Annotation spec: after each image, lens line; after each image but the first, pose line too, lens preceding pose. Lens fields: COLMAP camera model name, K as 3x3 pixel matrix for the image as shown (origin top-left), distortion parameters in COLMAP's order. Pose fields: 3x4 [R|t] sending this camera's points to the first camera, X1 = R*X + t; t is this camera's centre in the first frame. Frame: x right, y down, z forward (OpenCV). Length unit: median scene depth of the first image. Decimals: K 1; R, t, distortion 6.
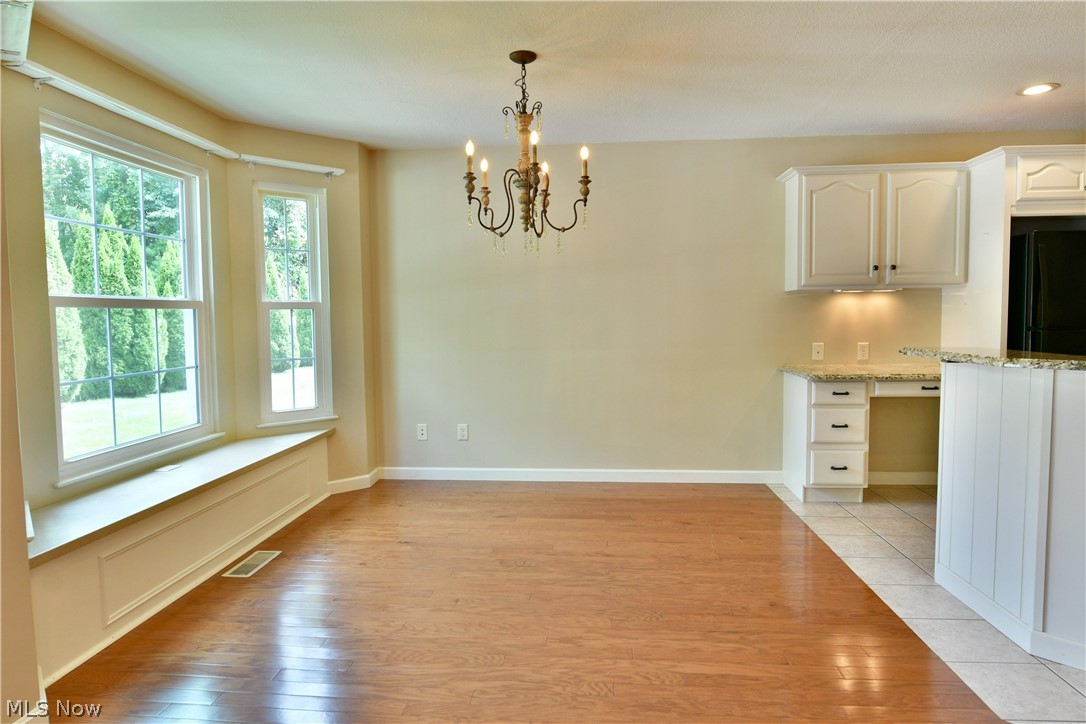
lens RADIAL K [[661.2, 0, 540.0], [0, 661.2, 355.5], [0, 0, 1]] dist [-0.010741, -0.007366]
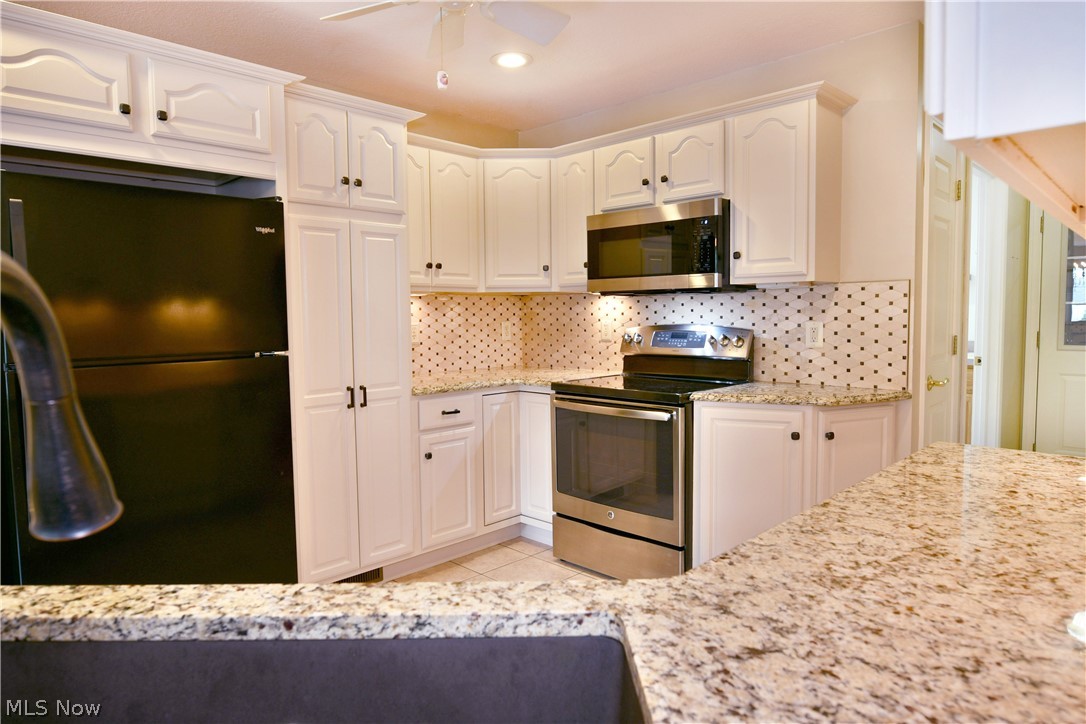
lens RADIAL K [[661.2, 0, 541.0], [0, 661.2, 357.1], [0, 0, 1]] dist [-0.010741, -0.007366]
pose [[0.637874, -0.046524, 0.768734, 0.571294], [0.051966, 0.998499, 0.017310, -0.033162], [-0.768386, 0.028906, 0.639334, 0.341310]]
